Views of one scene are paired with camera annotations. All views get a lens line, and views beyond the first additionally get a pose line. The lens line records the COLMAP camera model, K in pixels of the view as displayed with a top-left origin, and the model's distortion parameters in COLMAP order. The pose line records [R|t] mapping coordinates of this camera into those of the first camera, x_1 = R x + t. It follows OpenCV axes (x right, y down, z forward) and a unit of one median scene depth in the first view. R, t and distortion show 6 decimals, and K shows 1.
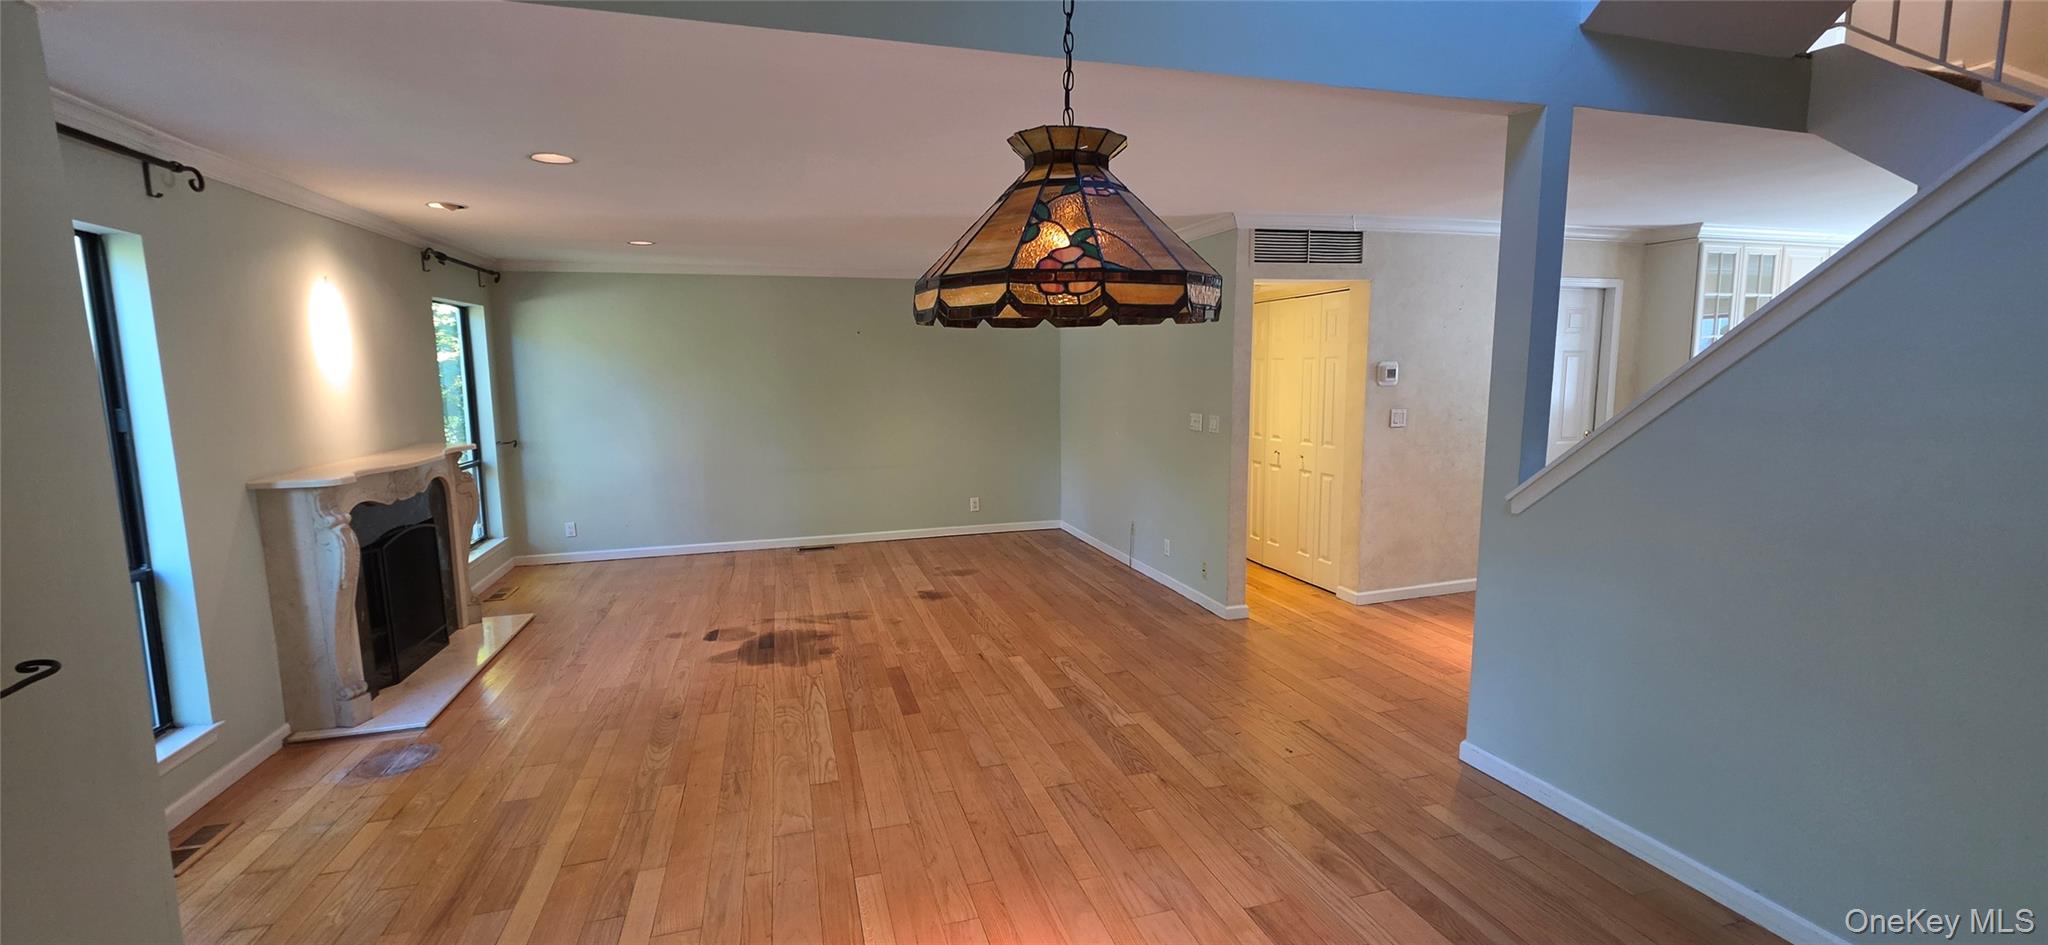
lens RADIAL K [[820.1, 0, 1016.9], [0, 820.1, 483.7], [0, 0, 1]] dist [0.000694, -0.001734]
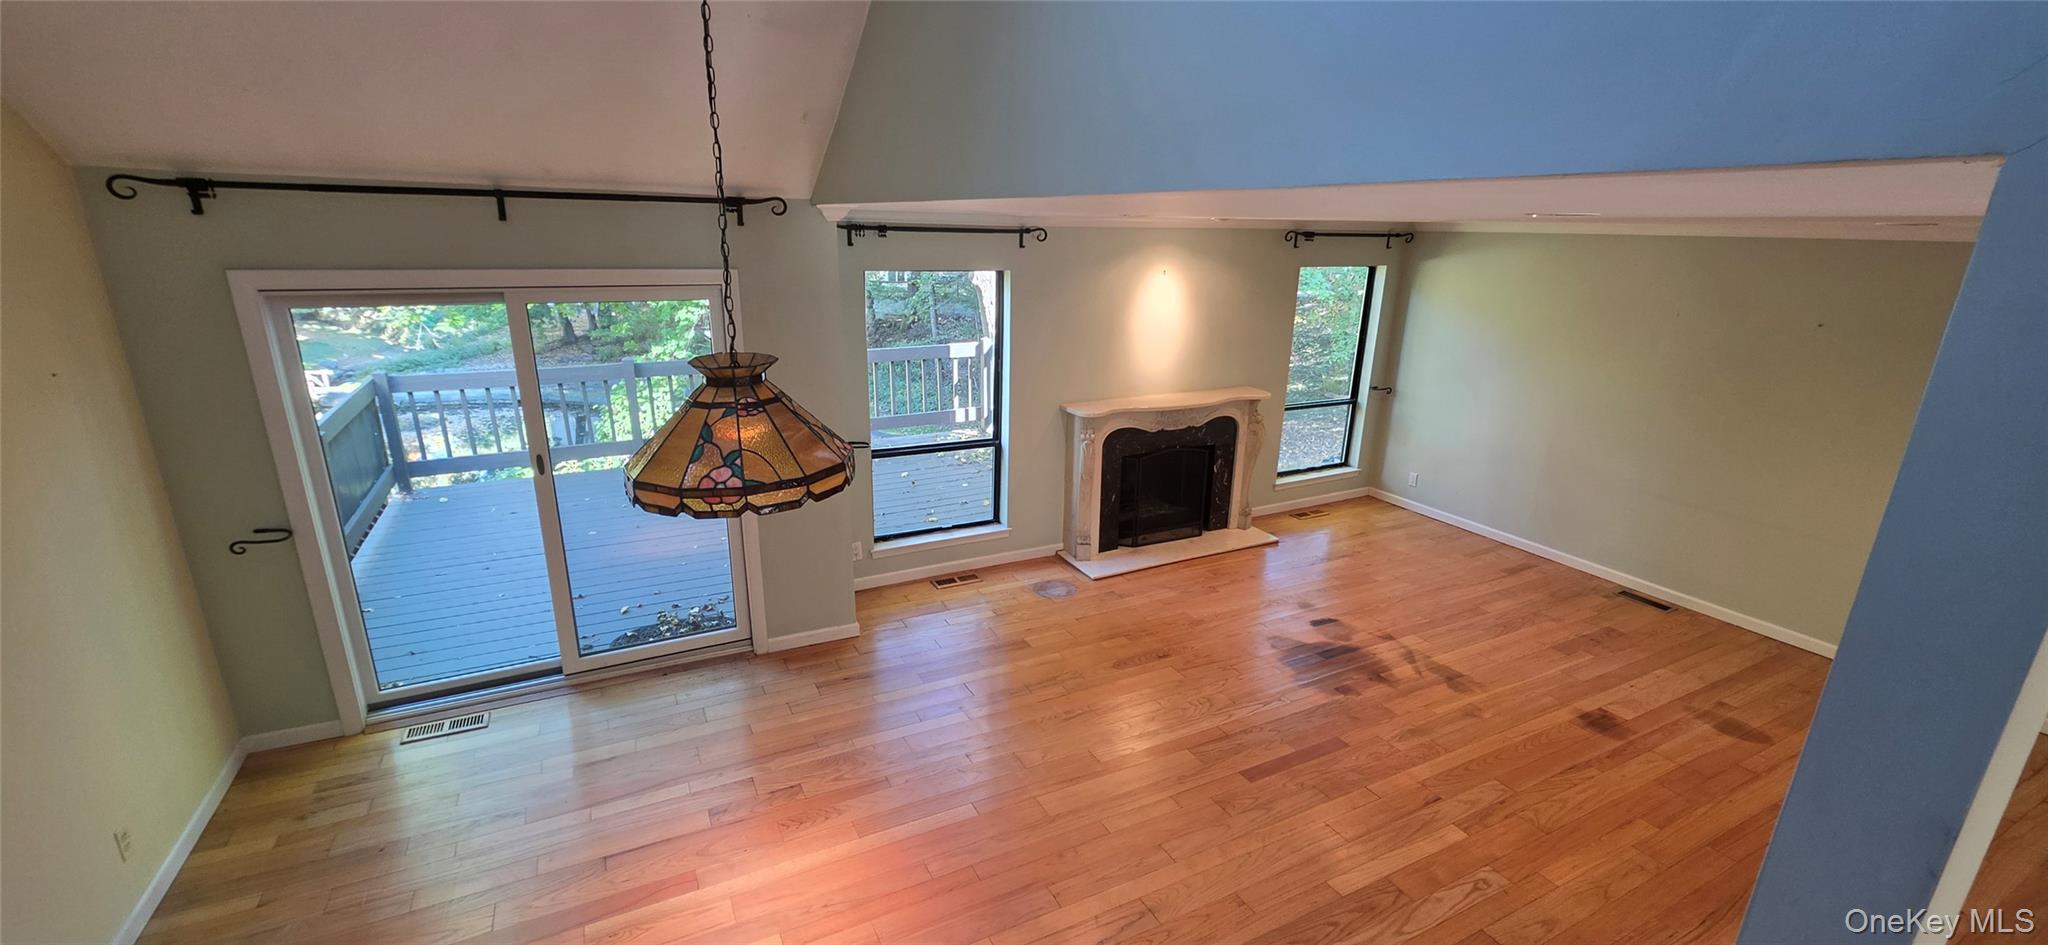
lens RADIAL K [[820.1, 0, 1024.3], [0, 820.1, 472.1], [0, 0, 1]] dist [0.000694, -0.001734]
pose [[0.186501, 0.300568, -0.935348, 0.505092], [-0.157159, 0.948919, 0.273593, -0.234879], [0.969803, 0.095973, 0.224212, 0.388986]]
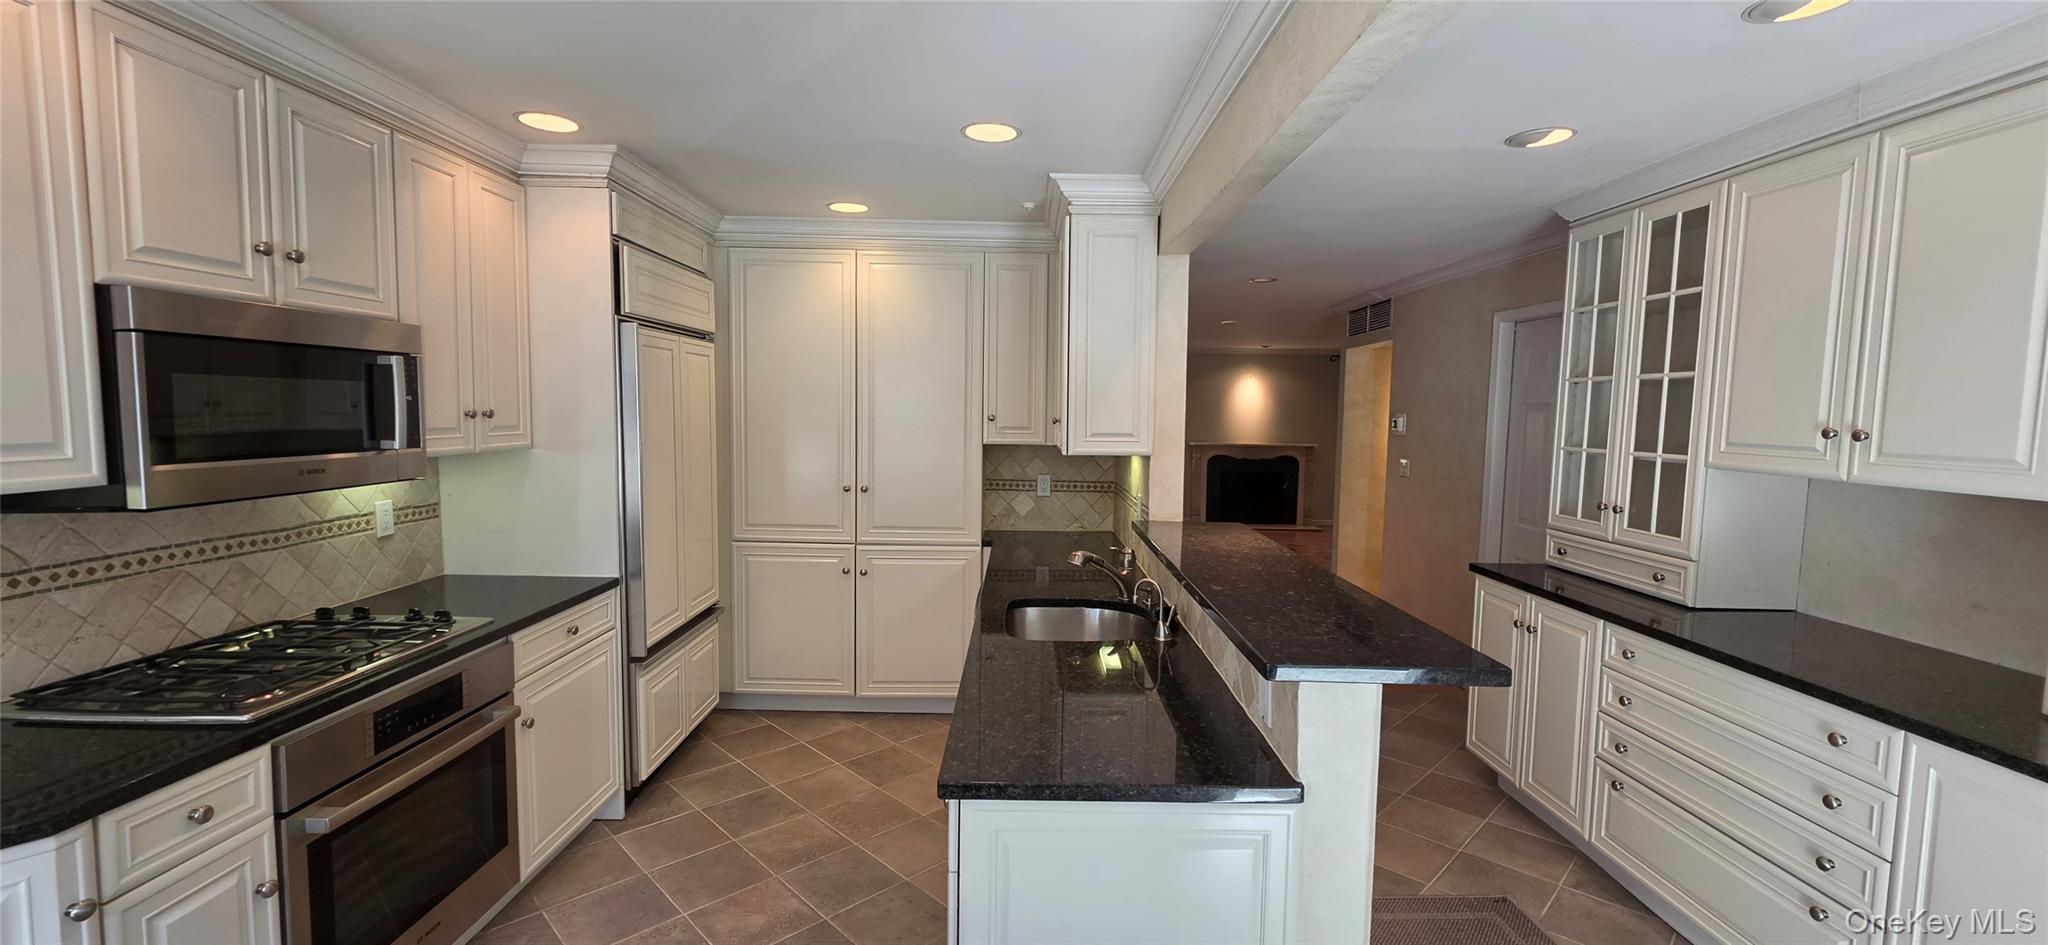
lens RADIAL K [[820.1, 0, 1035.3], [0, 820.1, 469.7], [0, 0, 1]] dist [0.000694, -0.001734]
pose [[-0.282519, 0.079966, -0.955923, 1.760422], [-0.145886, 0.981346, 0.125209, -0.157211], [0.948103, 0.174830, -0.265583, 0.936766]]
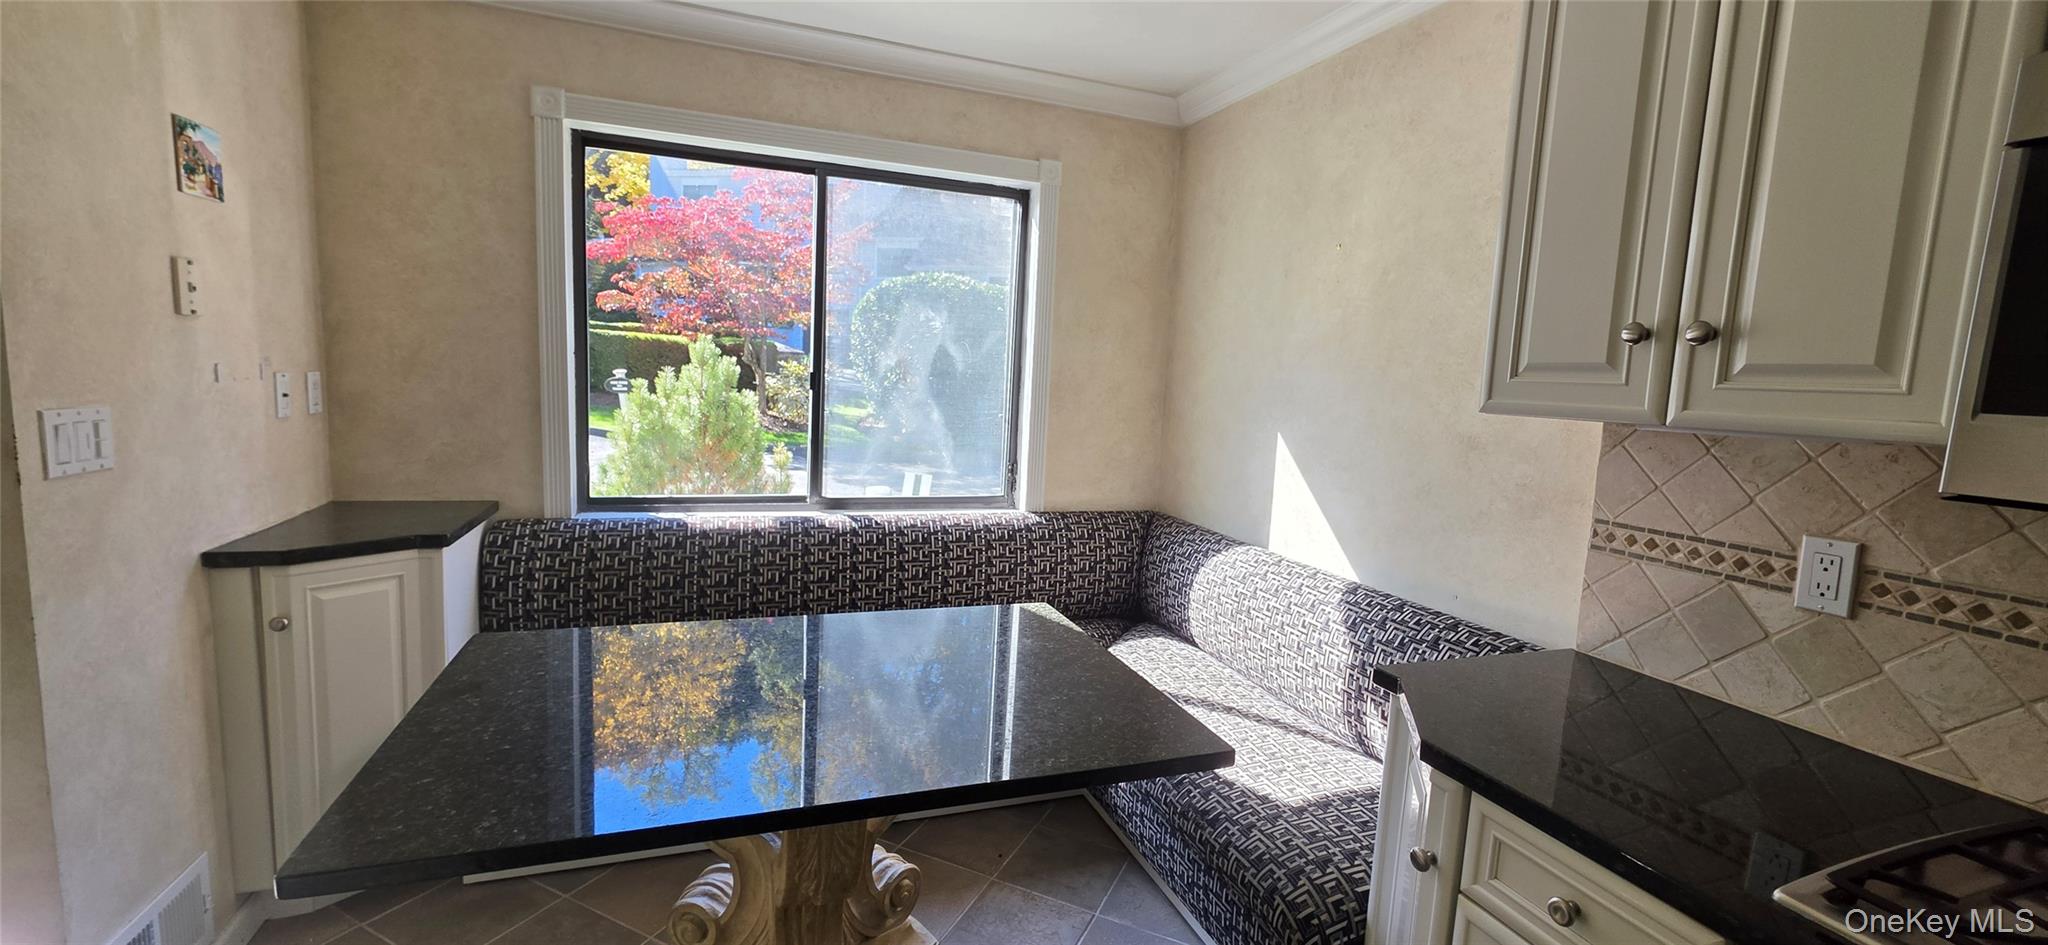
lens RADIAL K [[820.1, 0, 1016.3], [0, 820.1, 473.1], [0, 0, 1]] dist [0.000694, -0.001734]
pose [[-0.040281, -0.113328, 0.992741, 1.394216], [0.089112, 0.989180, 0.116537, -0.091672], [-0.995207, 0.093160, -0.029746, 0.718704]]
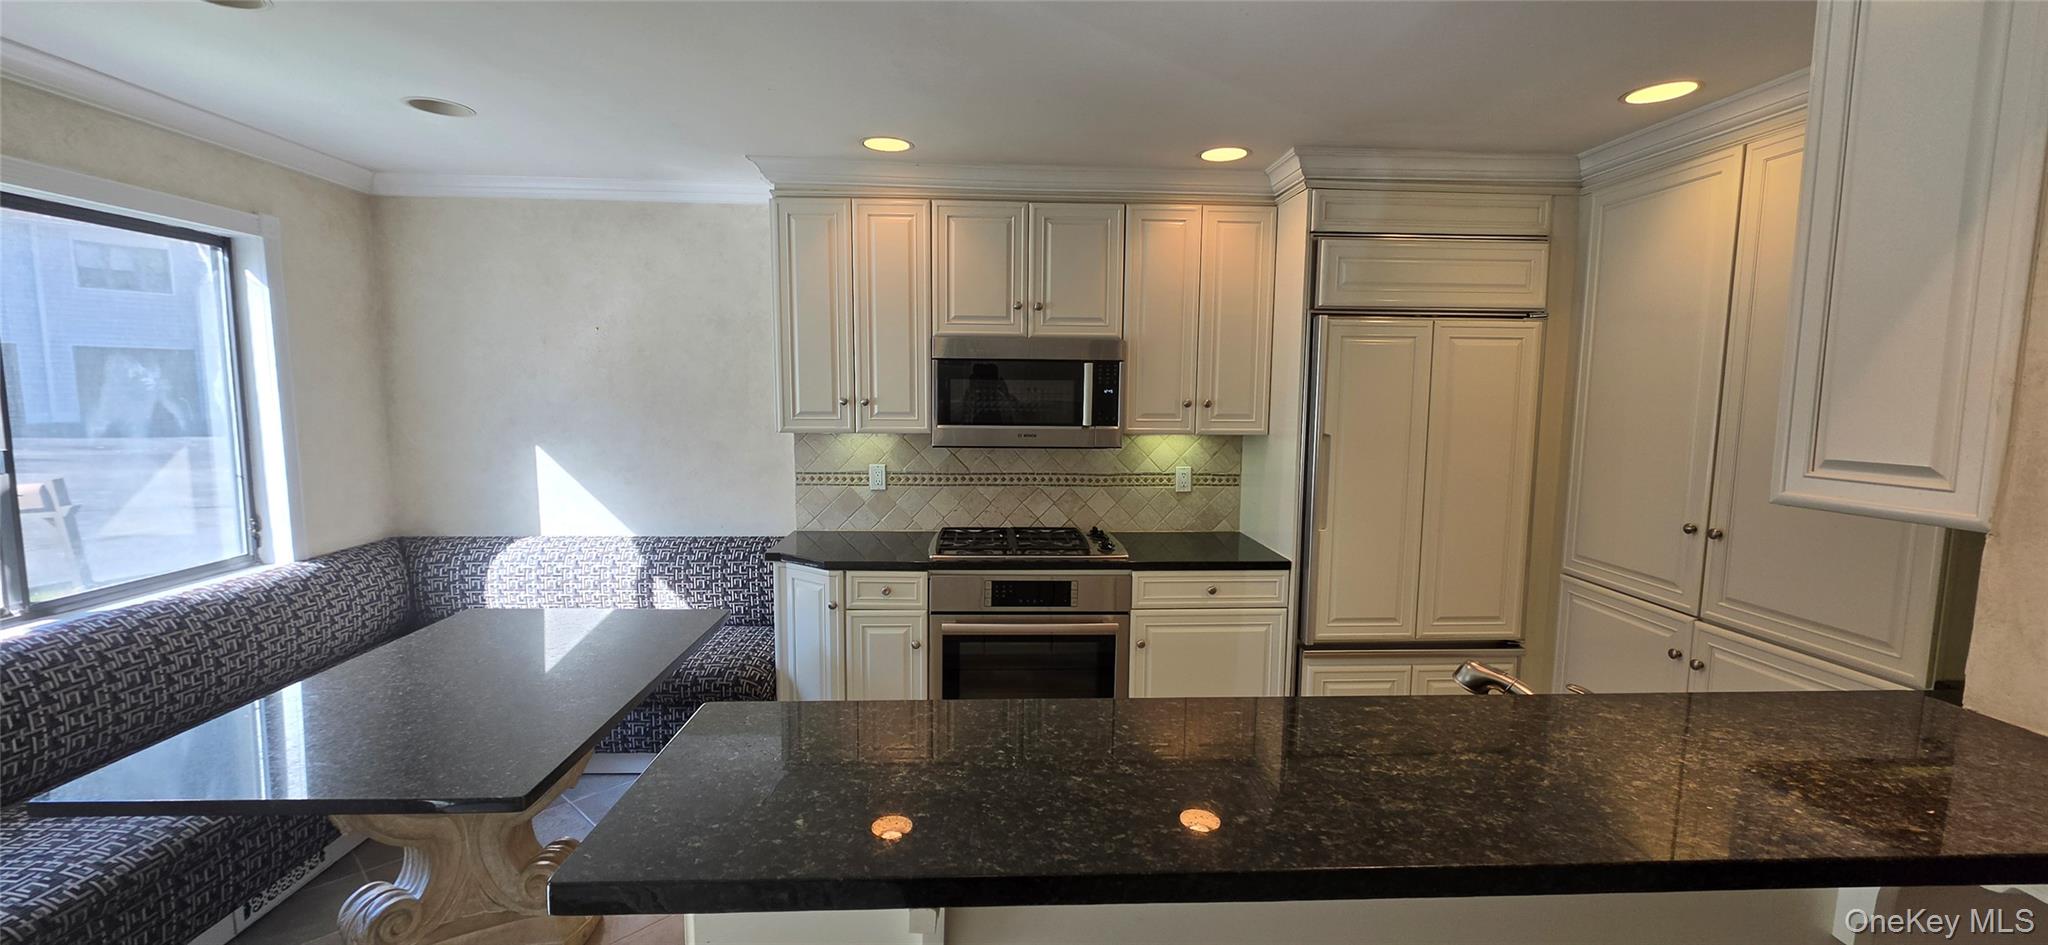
lens RADIAL K [[820.1, 0, 1028.8], [0, 820.1, 475.6], [0, 0, 1]] dist [0.000694, -0.001734]
pose [[-0.970545, -0.023235, 0.239798, 1.320591], [0.035437, 0.970745, 0.237484, -0.181495], [-0.238301, 0.238986, -0.941328, 1.130853]]
